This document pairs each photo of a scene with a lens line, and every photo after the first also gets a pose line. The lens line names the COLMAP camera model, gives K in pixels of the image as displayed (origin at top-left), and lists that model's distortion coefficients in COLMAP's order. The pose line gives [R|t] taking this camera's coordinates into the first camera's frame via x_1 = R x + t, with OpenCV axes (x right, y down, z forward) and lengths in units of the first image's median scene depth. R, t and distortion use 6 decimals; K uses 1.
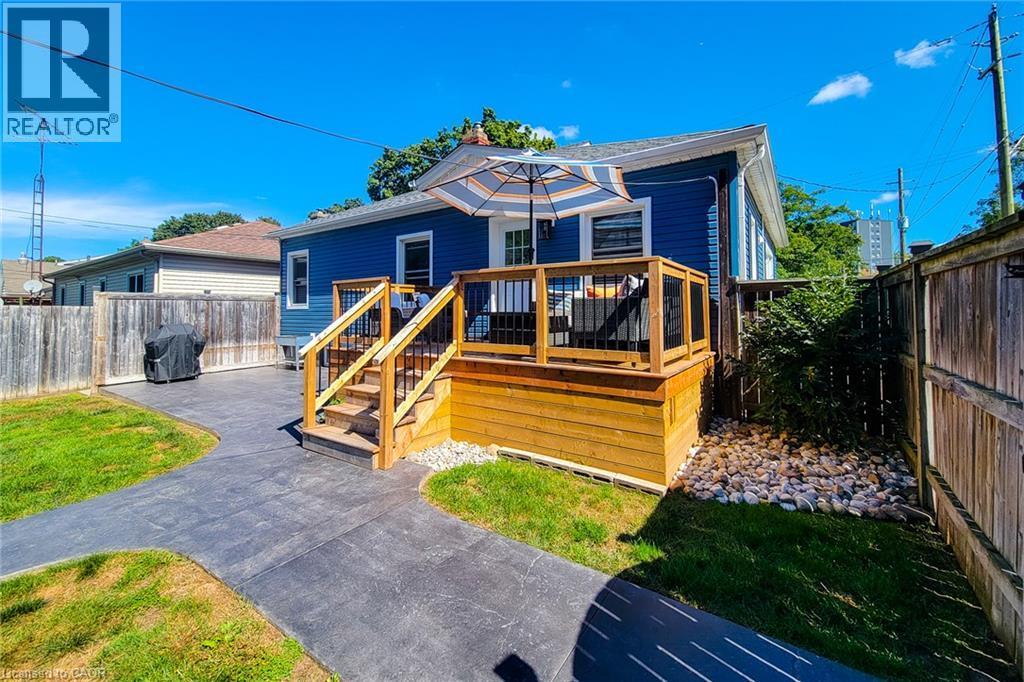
lens RADIAL K [[428.0, 0, 495.4], [0, 428.0, 305.7], [0, 0, 1]] dist [0.001896, -0.000027]
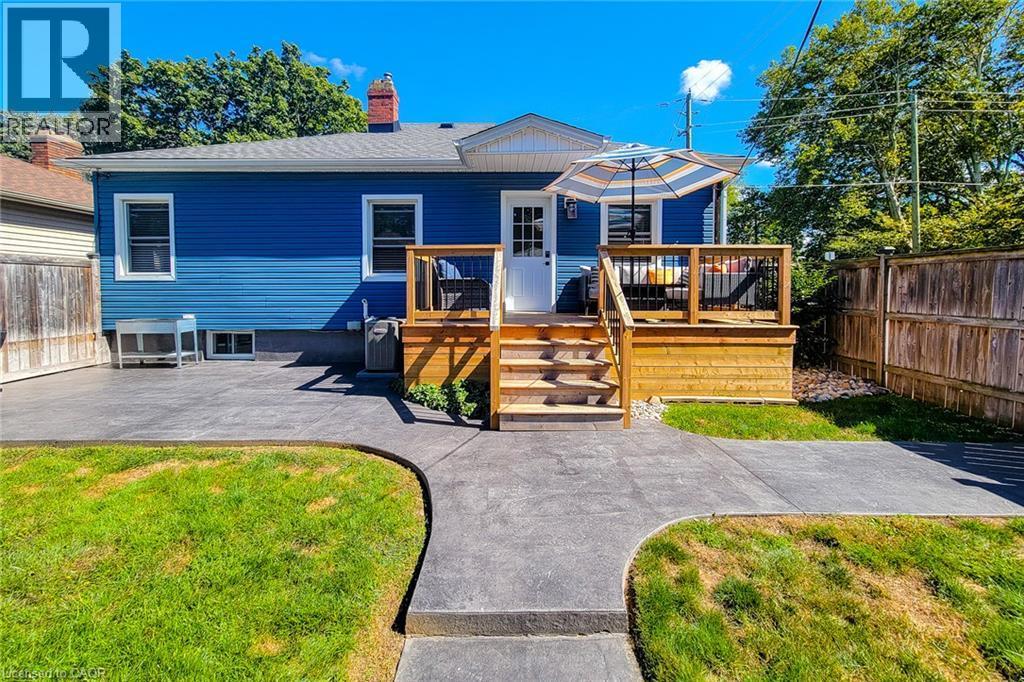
lens RADIAL K [[428.0, 0, 517.9], [0, 428.0, 304.3], [0, 0, 1]] dist [0.001896, -0.000027]
pose [[0.814855, -0.015769, 0.579451, -0.510814], [-0.011802, 0.998971, 0.043782, 0.012814], [-0.579545, -0.042515, 0.813831, 0.138360]]
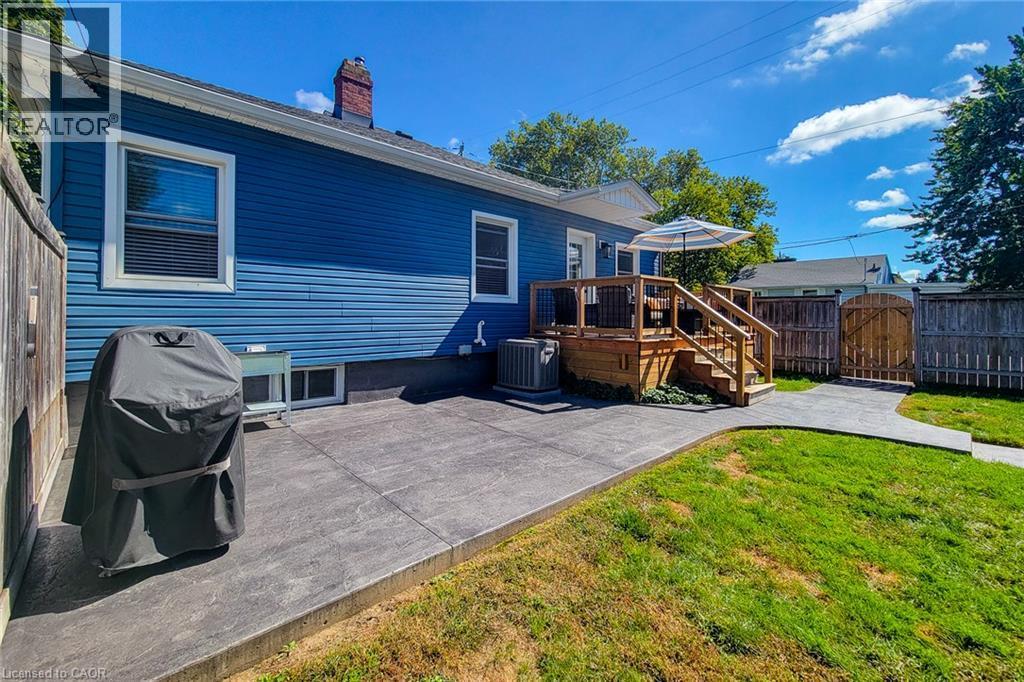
lens RADIAL K [[428.0, 0, 509.3], [0, 428.0, 317.4], [0, 0, 1]] dist [0.001896, -0.000027]
pose [[0.195527, 0.002132, 0.980696, -1.074310], [-0.021474, 0.999767, 0.002108, 0.035264], [-0.980463, -0.021471, 0.195527, 0.837809]]
